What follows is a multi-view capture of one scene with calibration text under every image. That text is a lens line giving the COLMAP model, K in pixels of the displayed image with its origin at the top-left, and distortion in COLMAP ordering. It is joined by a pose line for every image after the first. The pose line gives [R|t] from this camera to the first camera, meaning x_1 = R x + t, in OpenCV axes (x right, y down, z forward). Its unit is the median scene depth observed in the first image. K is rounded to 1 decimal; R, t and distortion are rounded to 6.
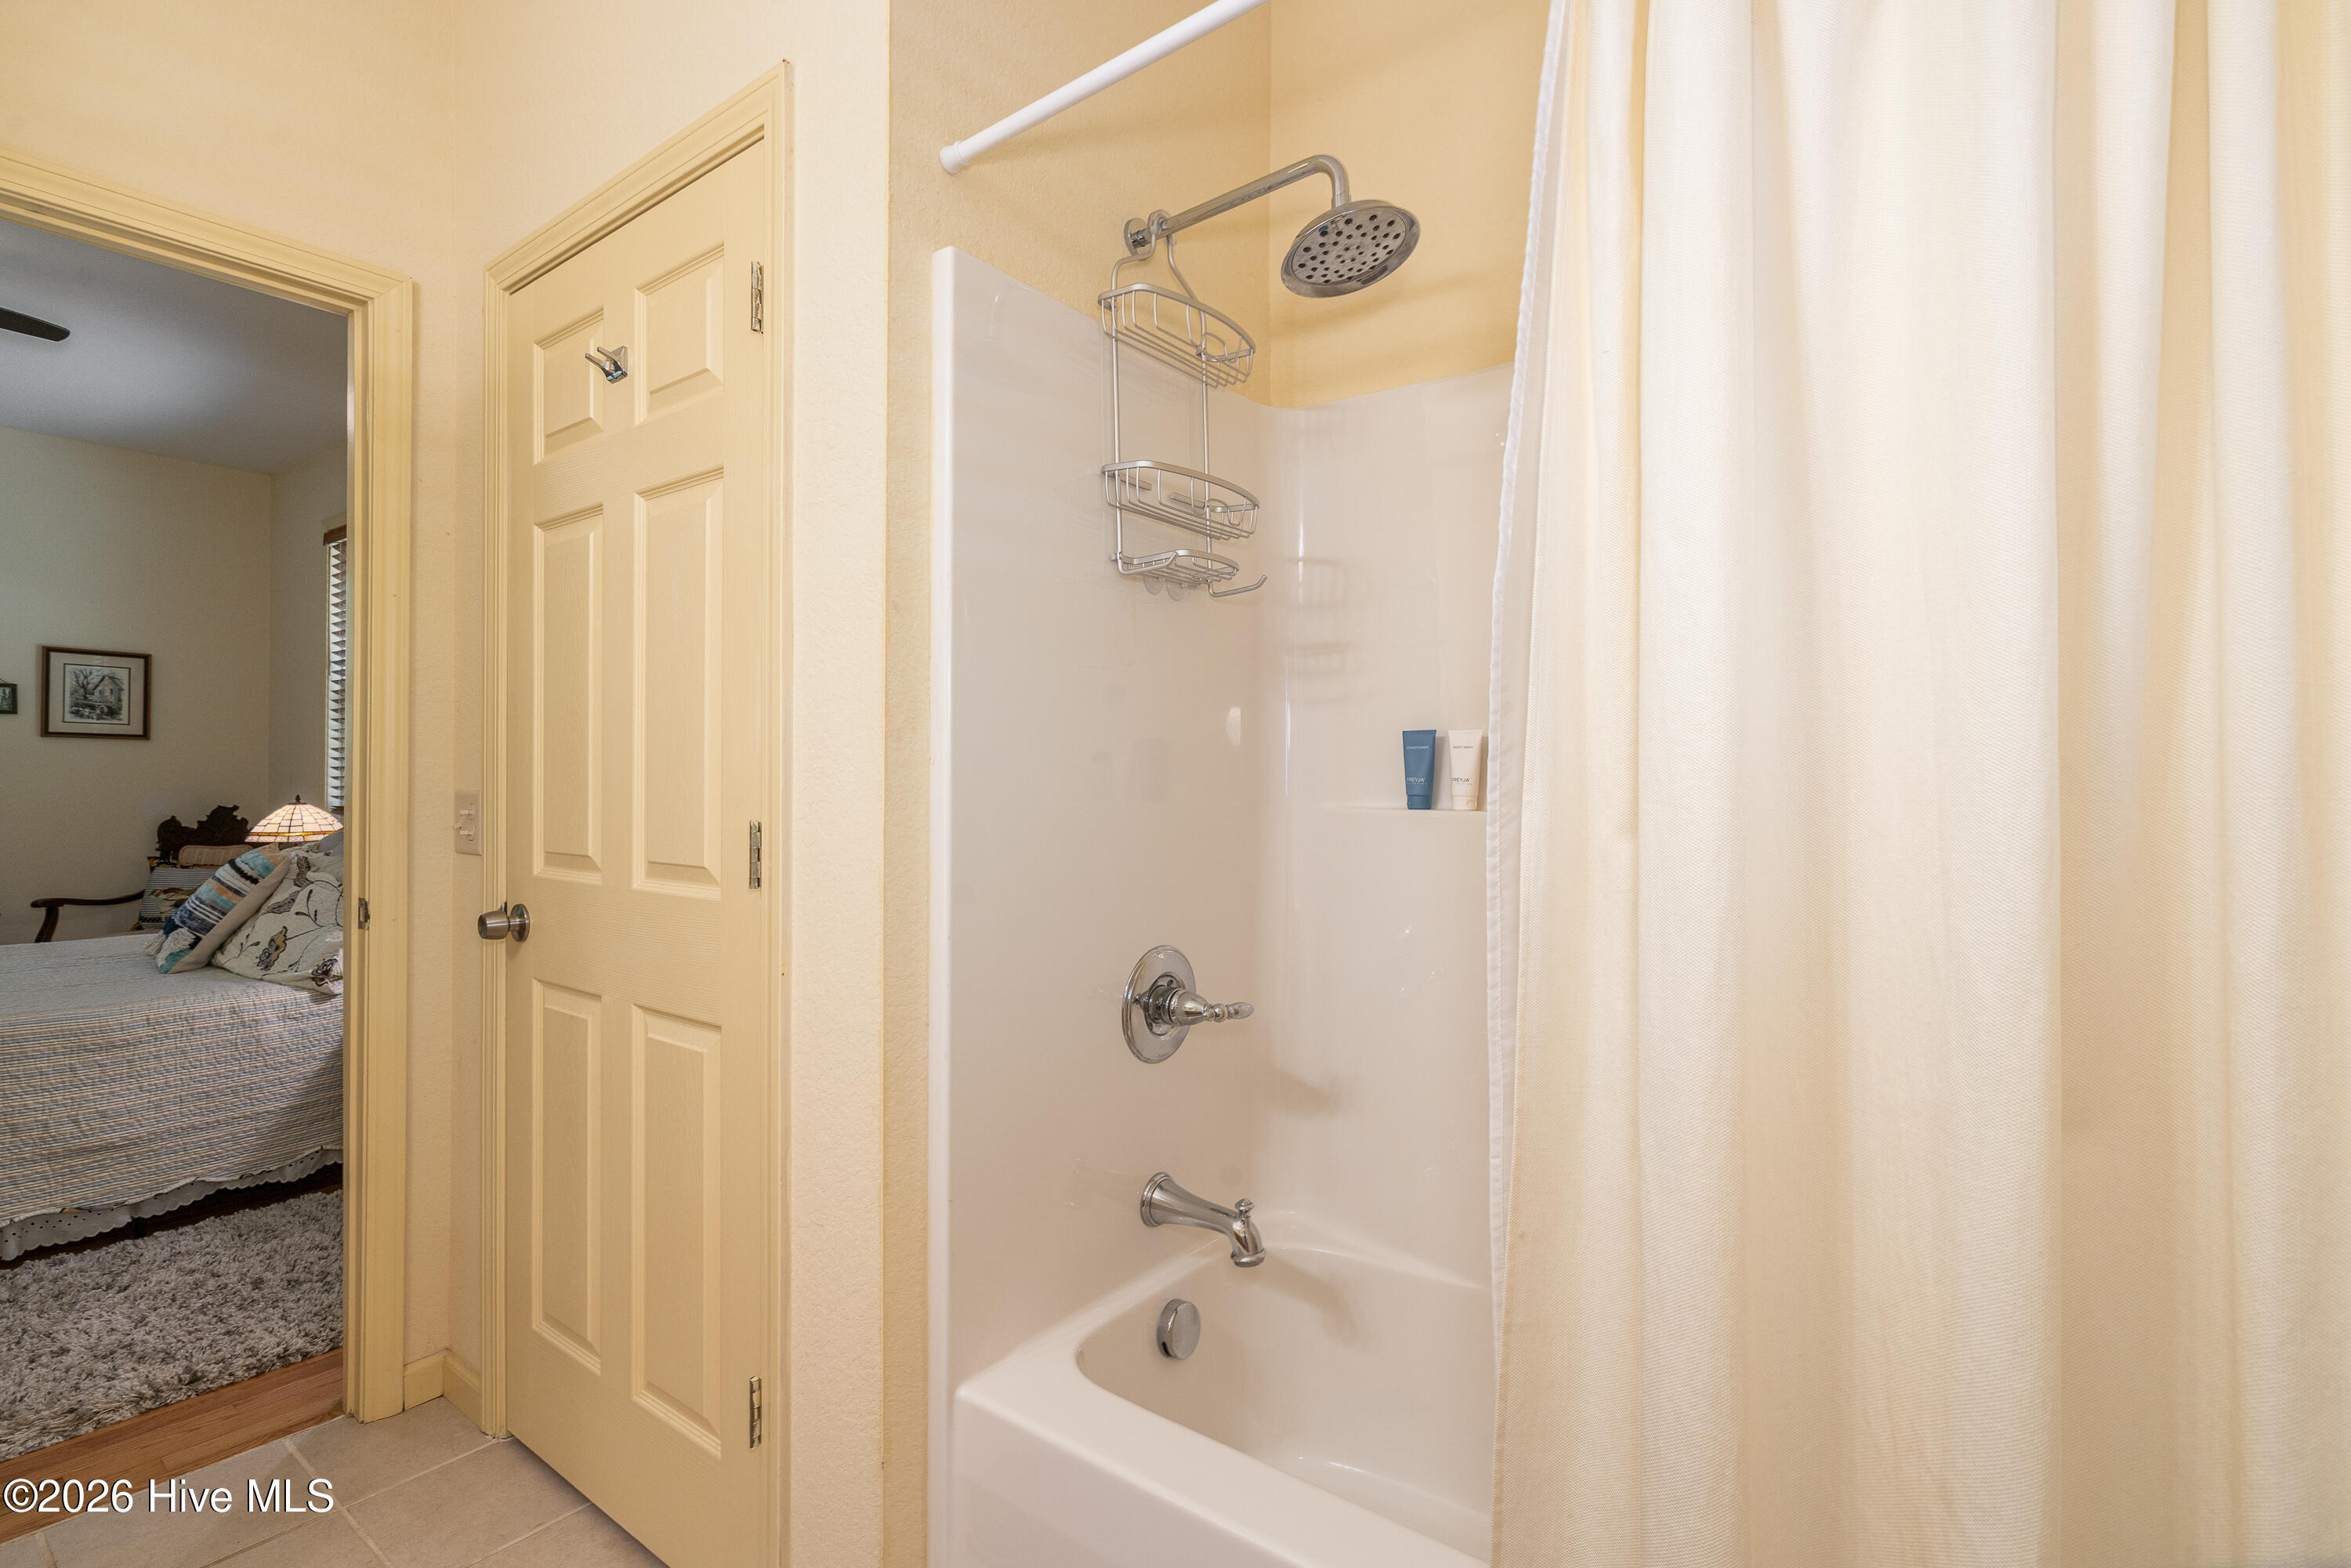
lens RADIAL K [[1071.7, 0, 1166.3], [0, 1071.7, 783.4], [0, 0, 1]] dist [-0.001416, 0.001042]
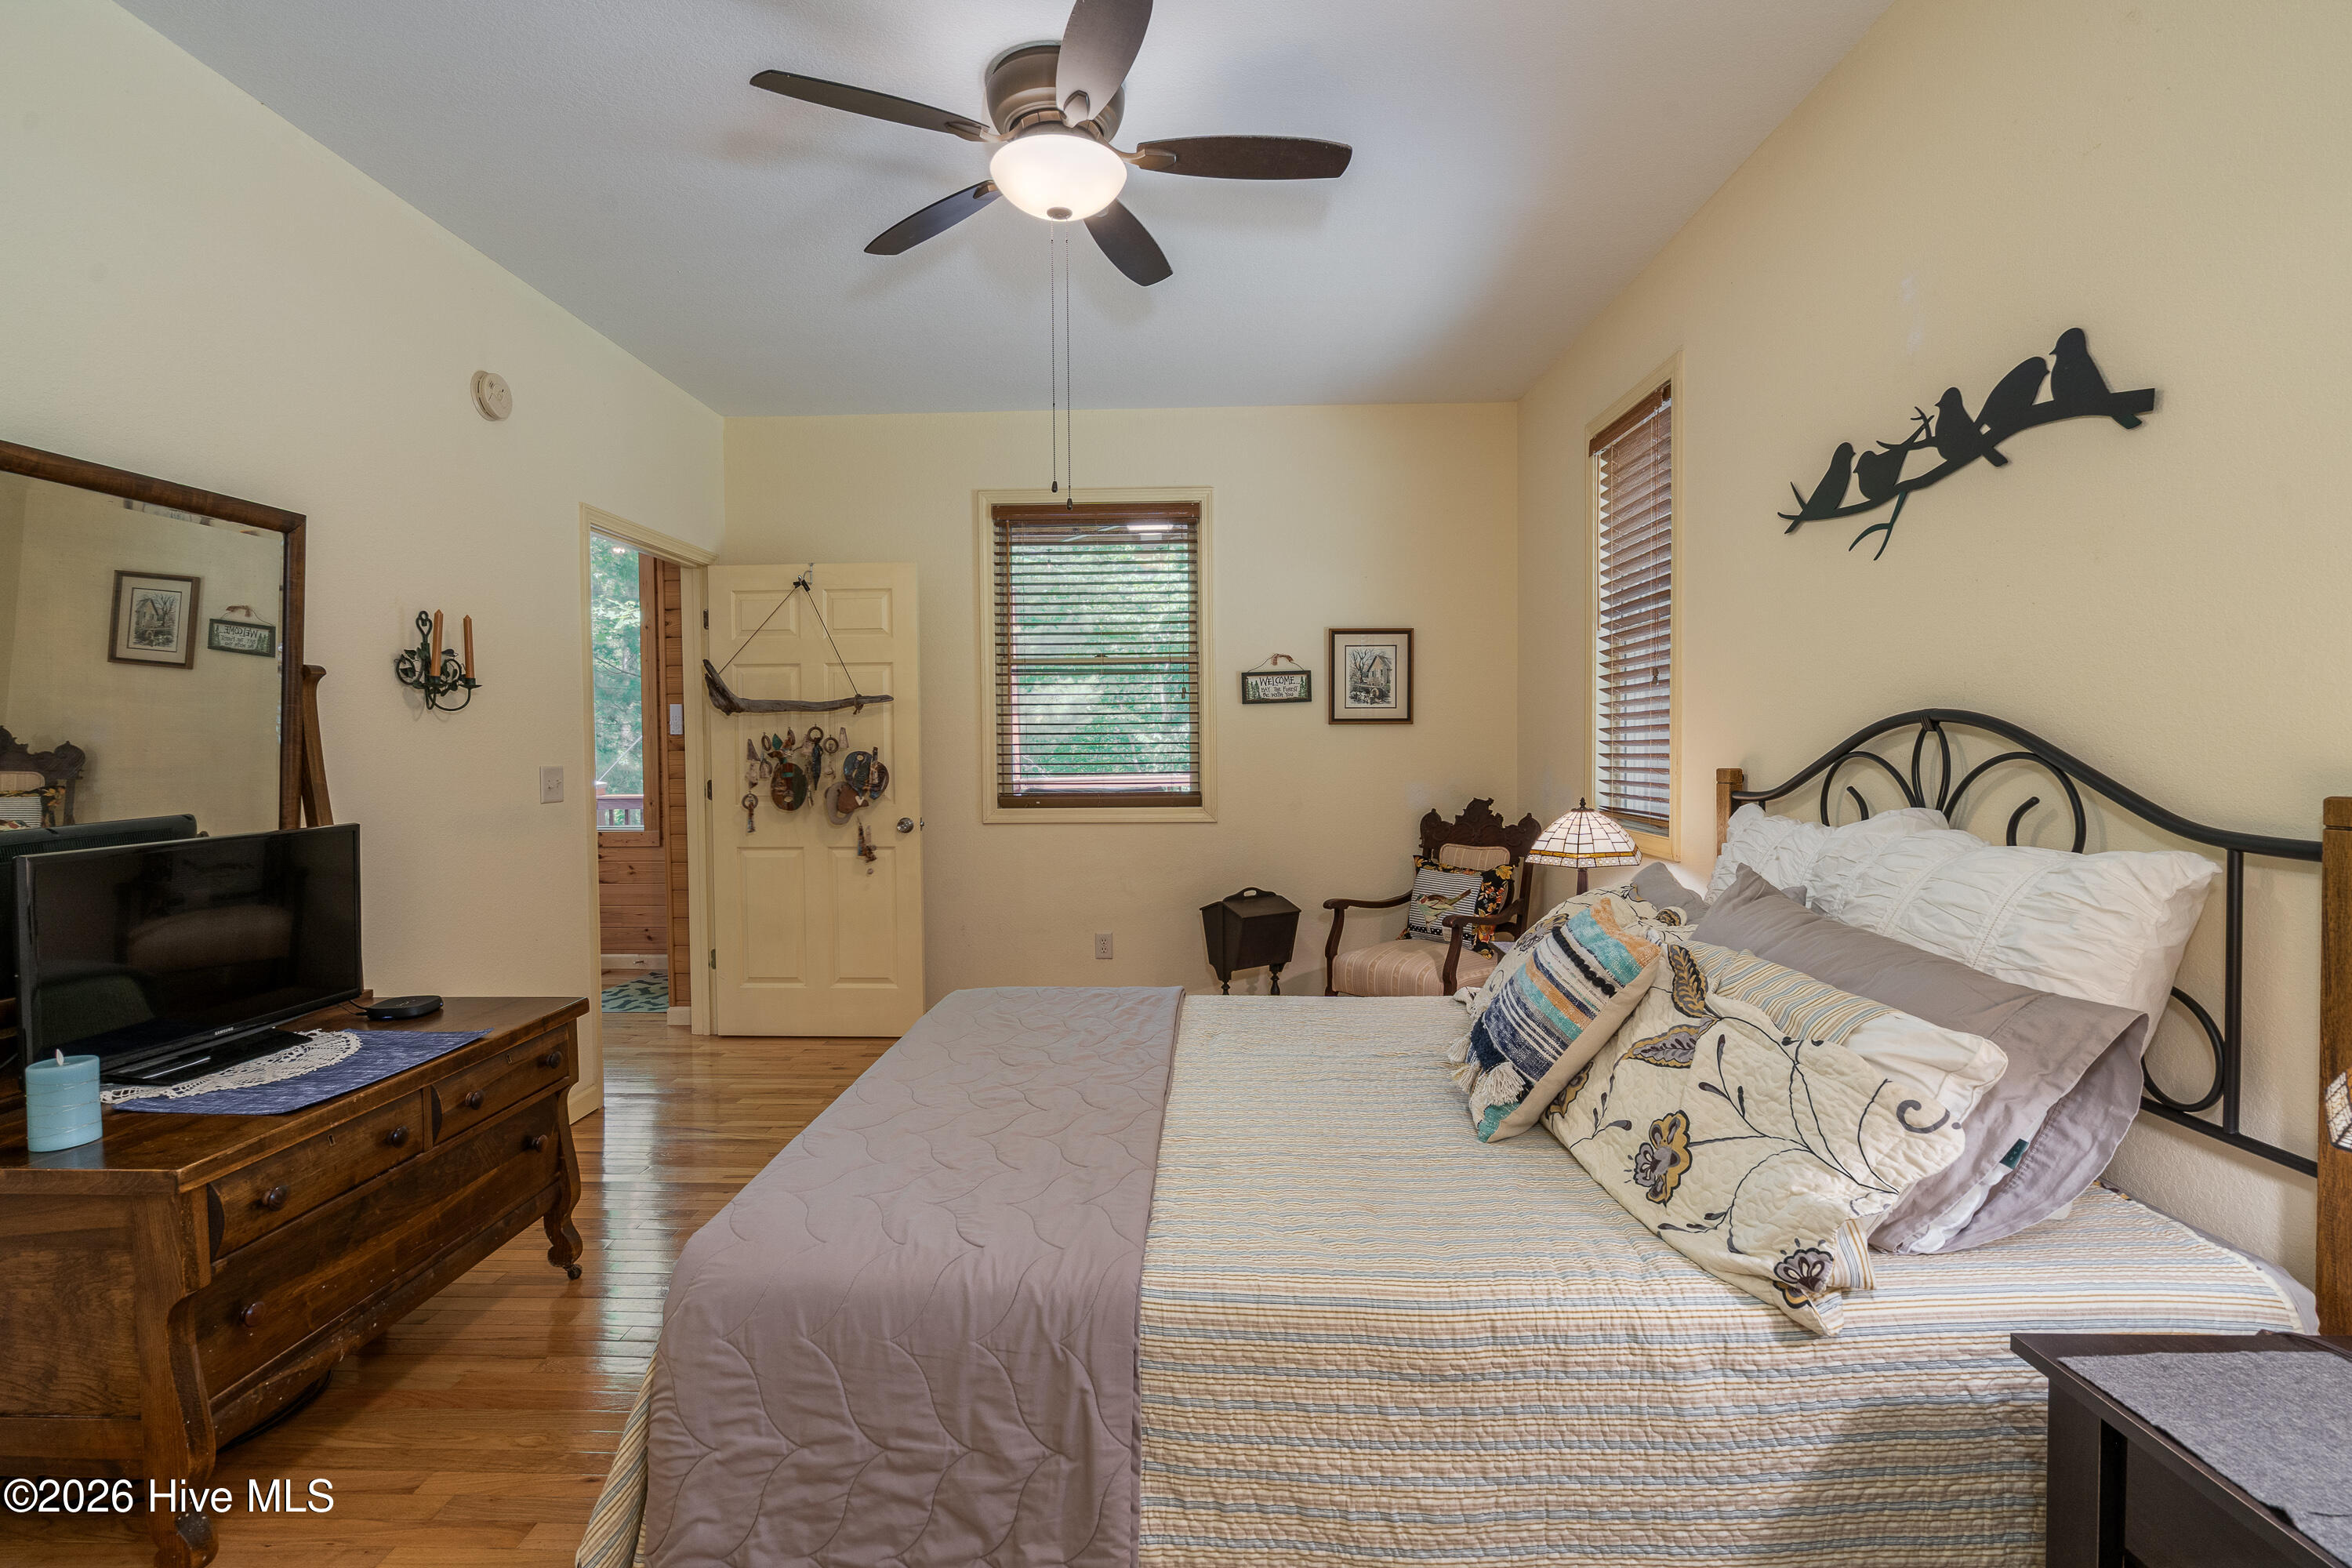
lens RADIAL K [[1072.2, 0, 1186.5], [0, 1072.2, 773.8], [0, 0, 1]] dist [-0.001416, 0.001042]
pose [[0.588314, 0.007913, -0.808594, -0.540637], [0.013442, 0.999718, 0.019563, -0.030684], [0.808520, -0.022379, 0.588042, 0.513742]]
